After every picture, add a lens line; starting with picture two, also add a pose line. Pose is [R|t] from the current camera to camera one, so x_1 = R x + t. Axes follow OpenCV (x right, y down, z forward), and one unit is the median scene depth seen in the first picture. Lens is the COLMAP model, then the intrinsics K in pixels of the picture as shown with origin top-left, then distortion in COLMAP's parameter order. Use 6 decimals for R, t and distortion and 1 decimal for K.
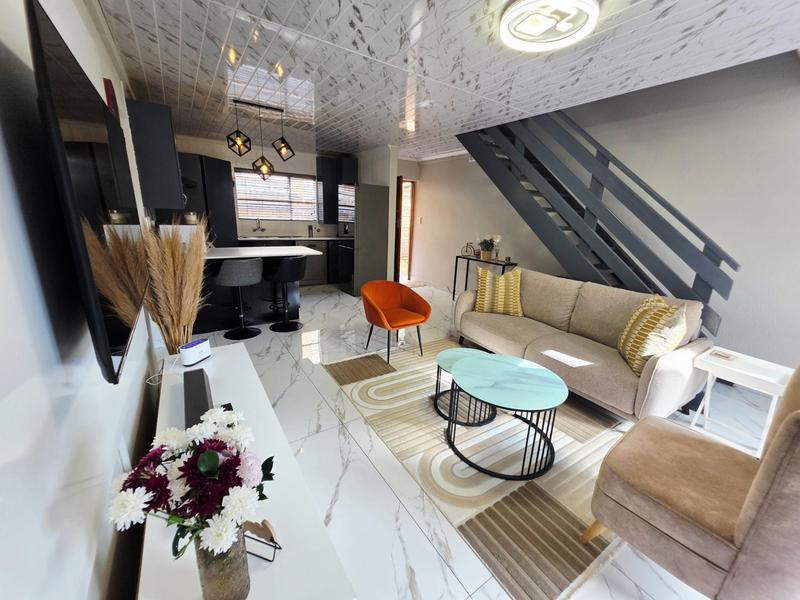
lens RADIAL K [[318.7, 0, 404.8], [0, 318.7, 302.1], [0, 0, 1]] dist [0.007132, 0.000038]
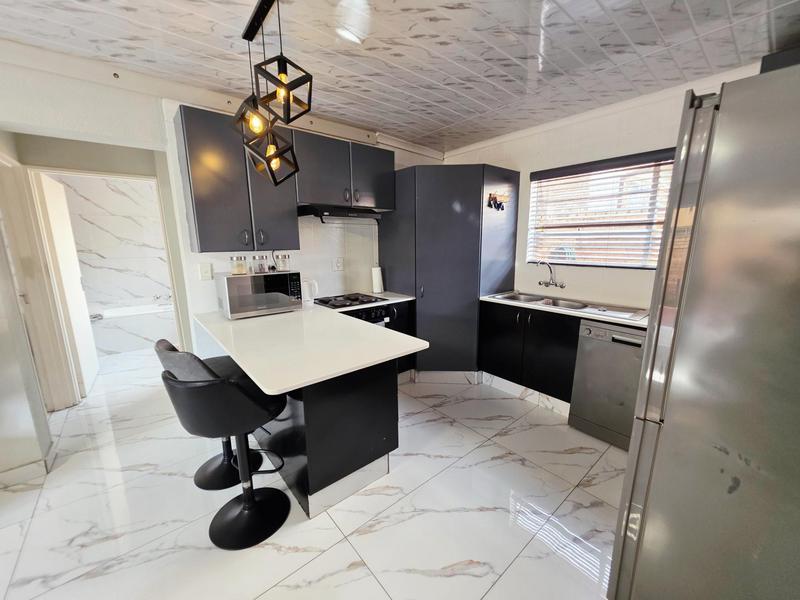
lens RADIAL K [[318.7, 0, 401.1], [0, 318.7, 297.6], [0, 0, 1]] dist [0.007132, 0.000038]
pose [[0.099245, 0.137915, -0.985459, 0.025520], [-0.248997, 0.962283, 0.109595, -0.213887], [0.963406, 0.234500, 0.129843, 0.750534]]
